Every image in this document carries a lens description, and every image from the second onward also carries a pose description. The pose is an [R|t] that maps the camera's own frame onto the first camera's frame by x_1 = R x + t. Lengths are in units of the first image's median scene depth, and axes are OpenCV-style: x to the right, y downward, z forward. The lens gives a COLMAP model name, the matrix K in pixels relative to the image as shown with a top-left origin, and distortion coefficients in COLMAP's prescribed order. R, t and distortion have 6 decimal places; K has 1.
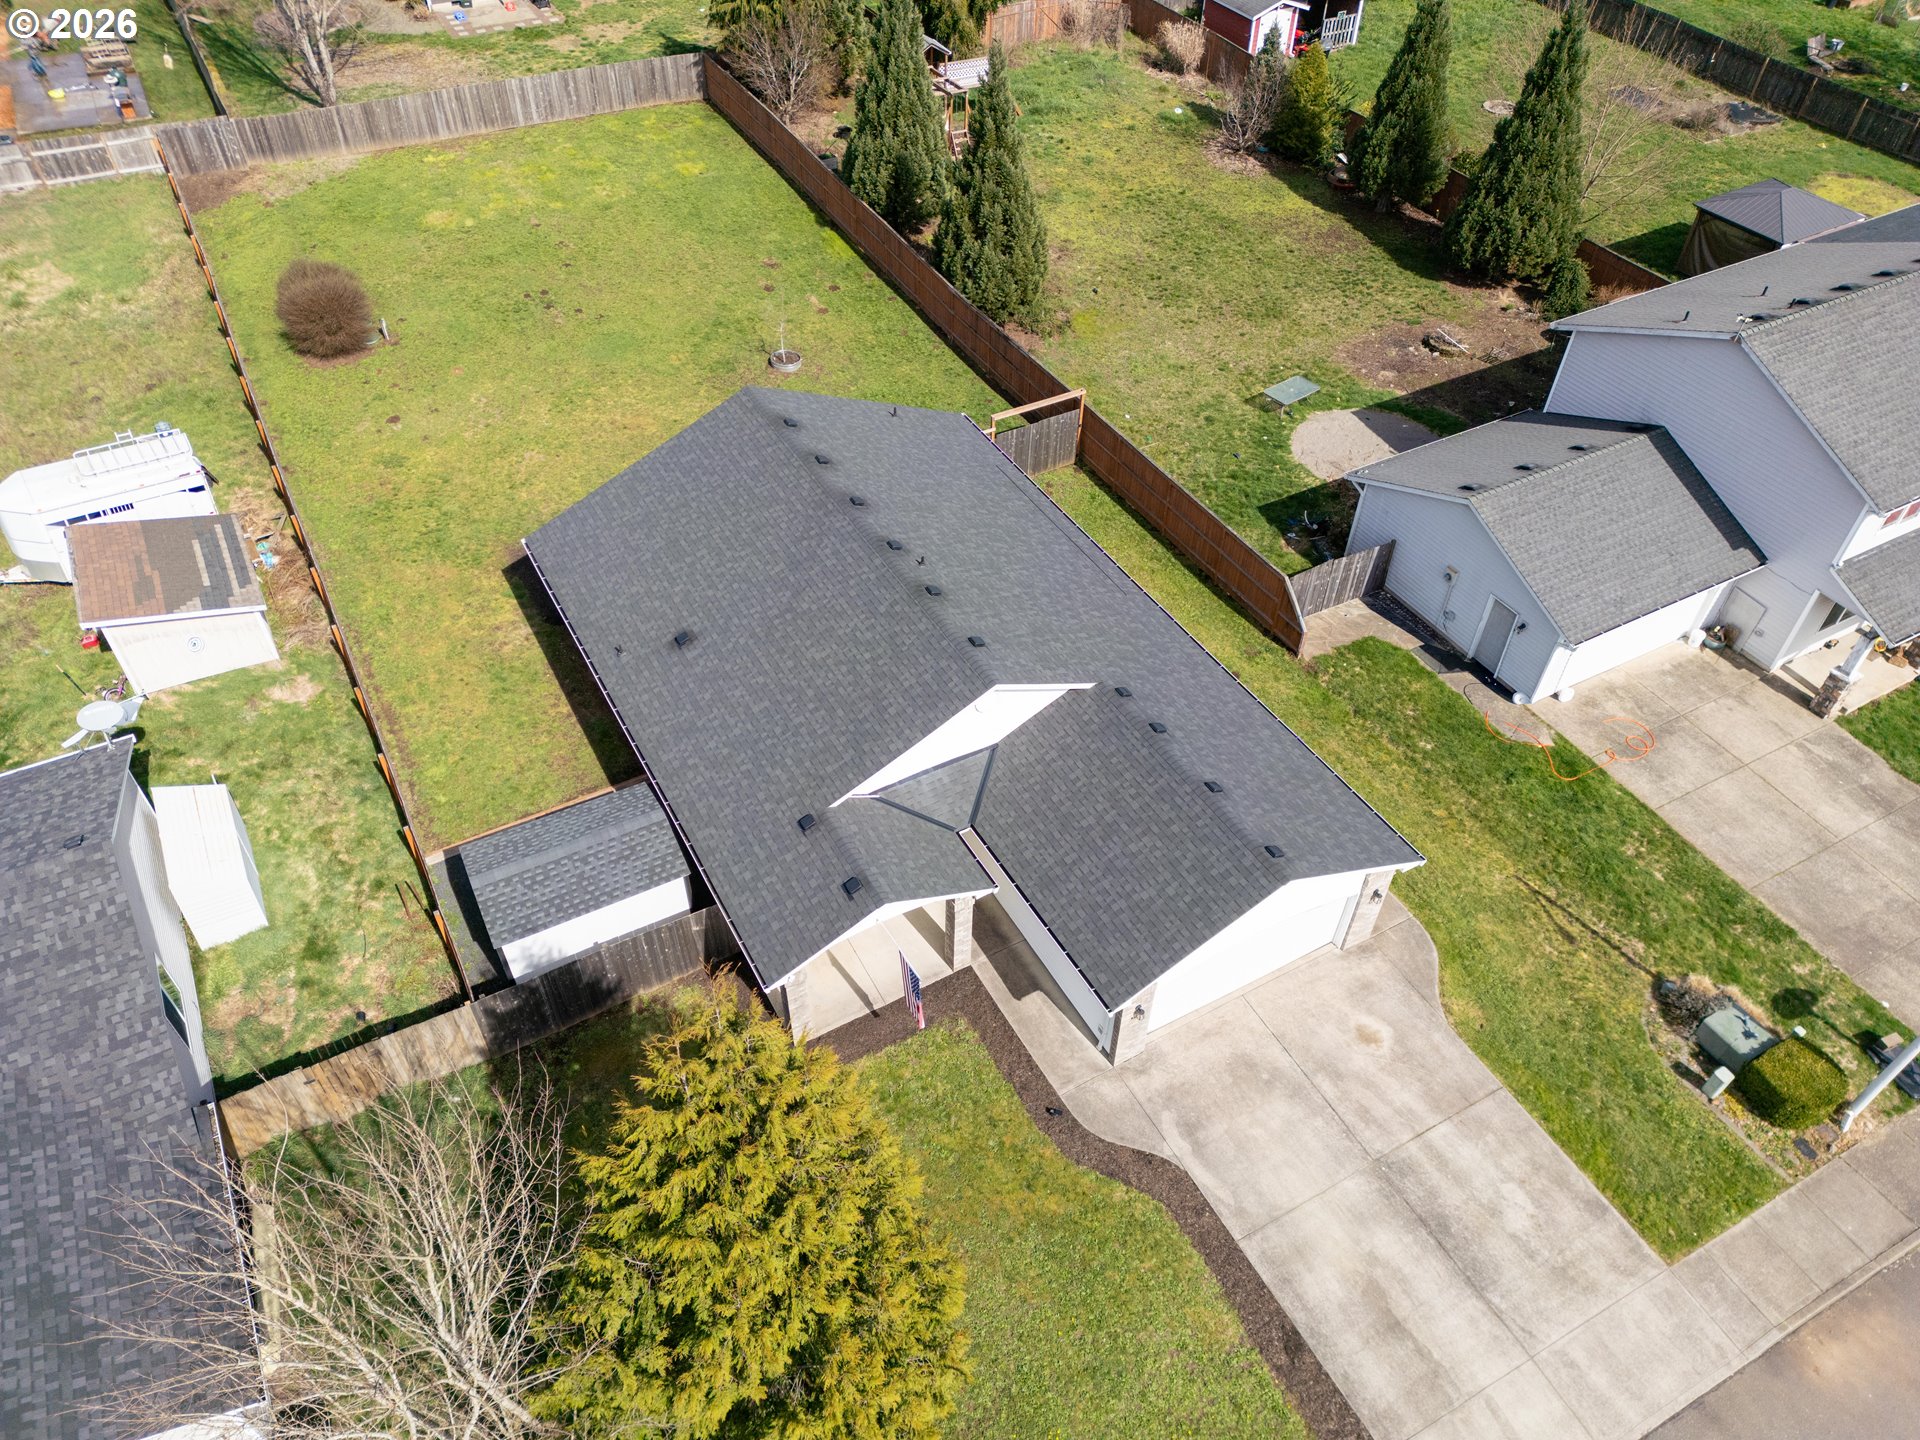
lens RADIAL K [[1358.0, 0, 964.4], [0, 1358.0, 722.4], [0, 0, 1]] dist [0.034353, -0.015373]
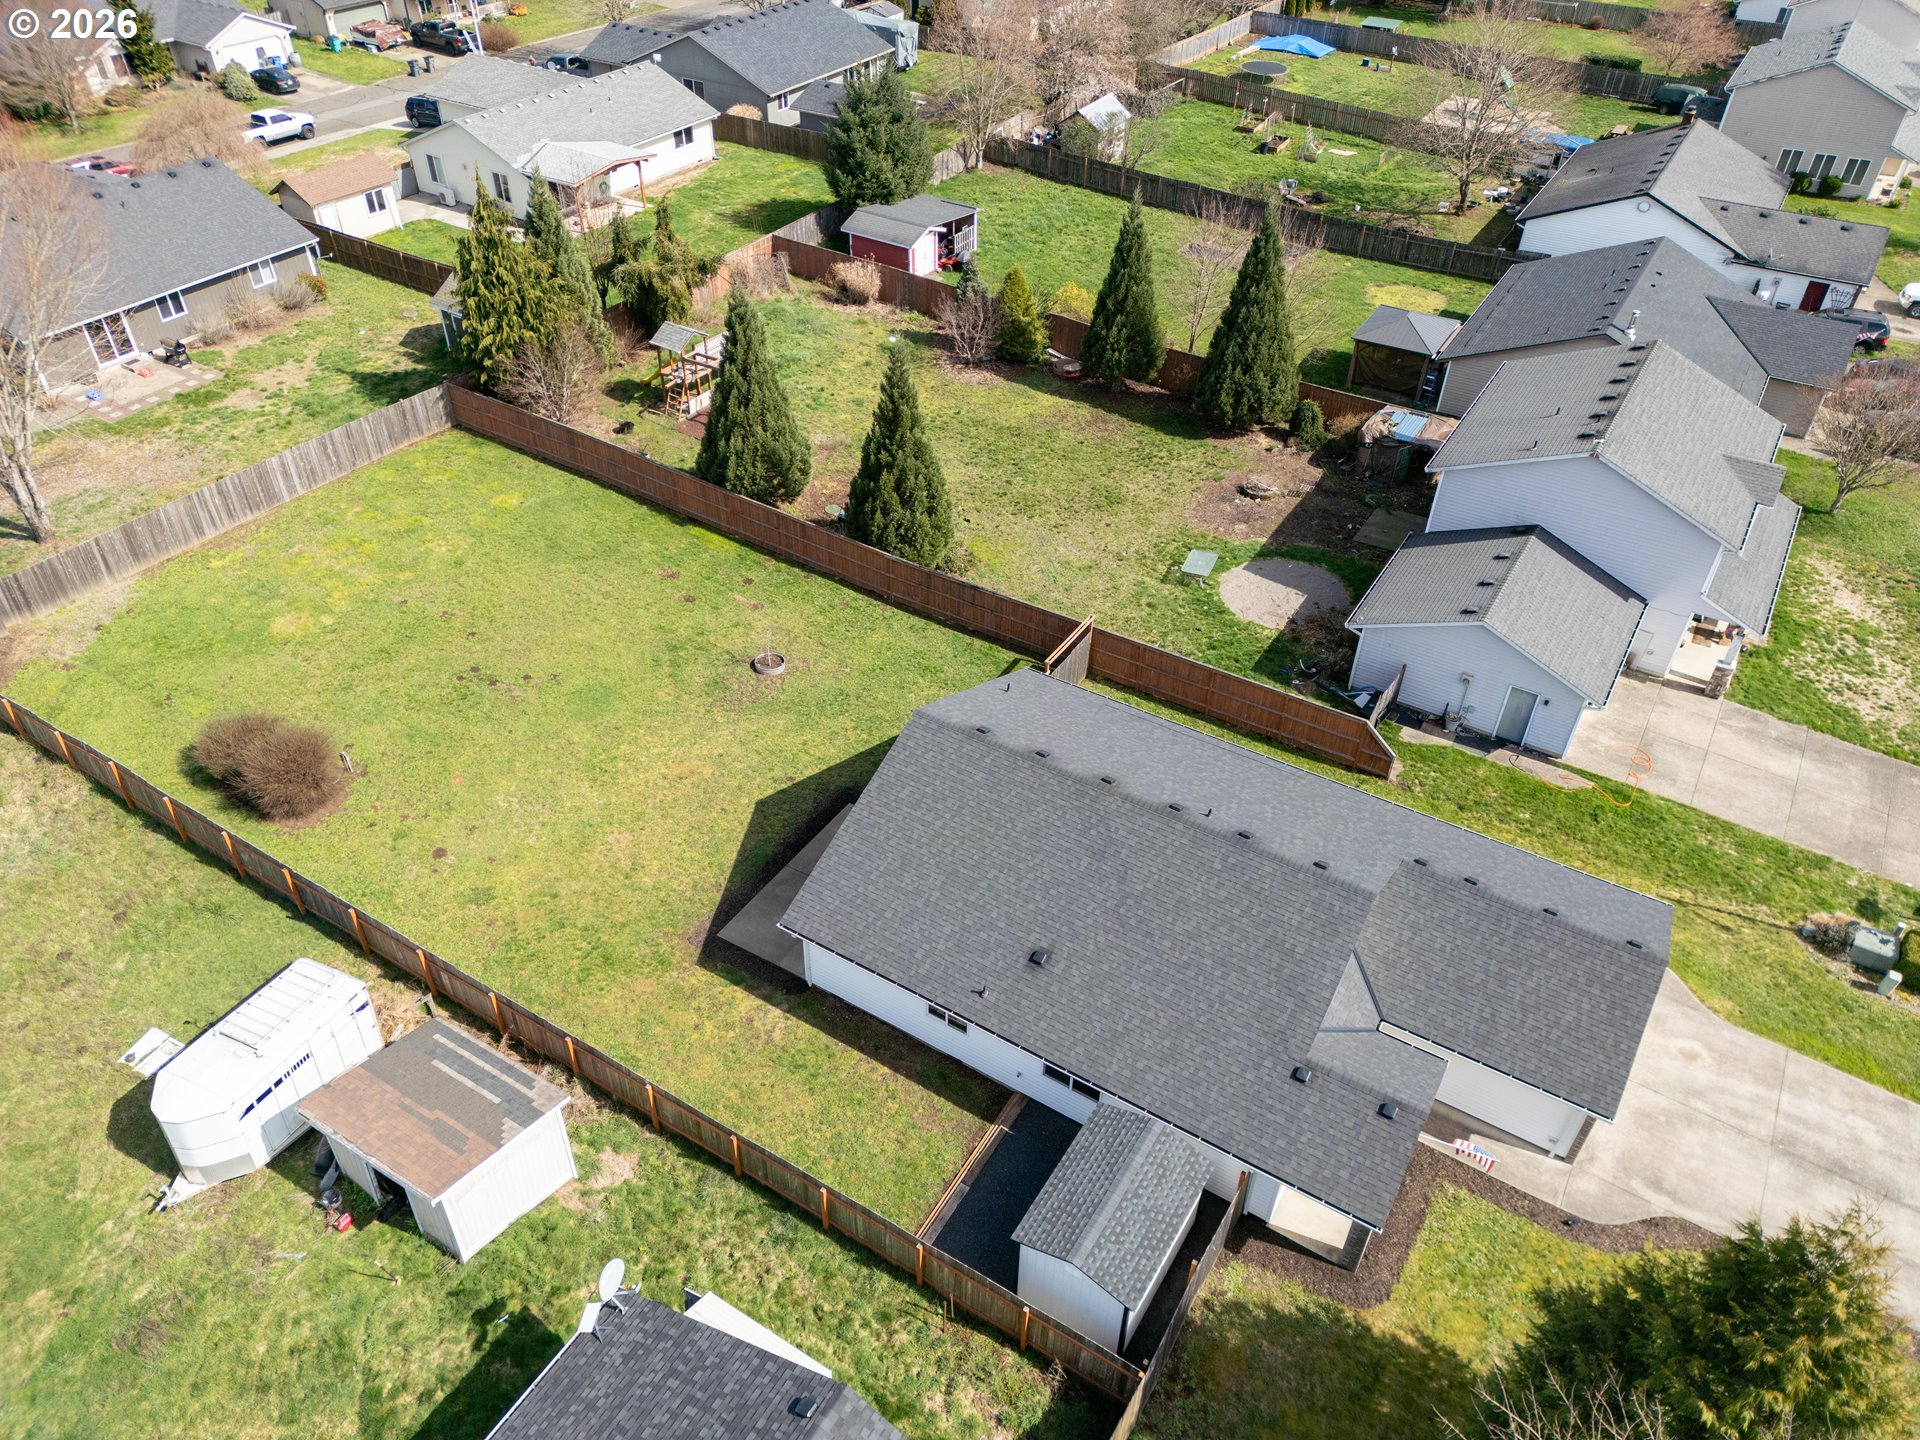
lens RADIAL K [[1352.5, 0, 969.4], [0, 1352.5, 712.8], [0, 0, 1]] dist [0.042650, -0.018214]
pose [[0.872255, -0.306791, 0.380855, -0.379406], [0.340041, 0.940166, -0.021448, -0.150706], [-0.351487, 0.148215, 0.924386, 0.011798]]
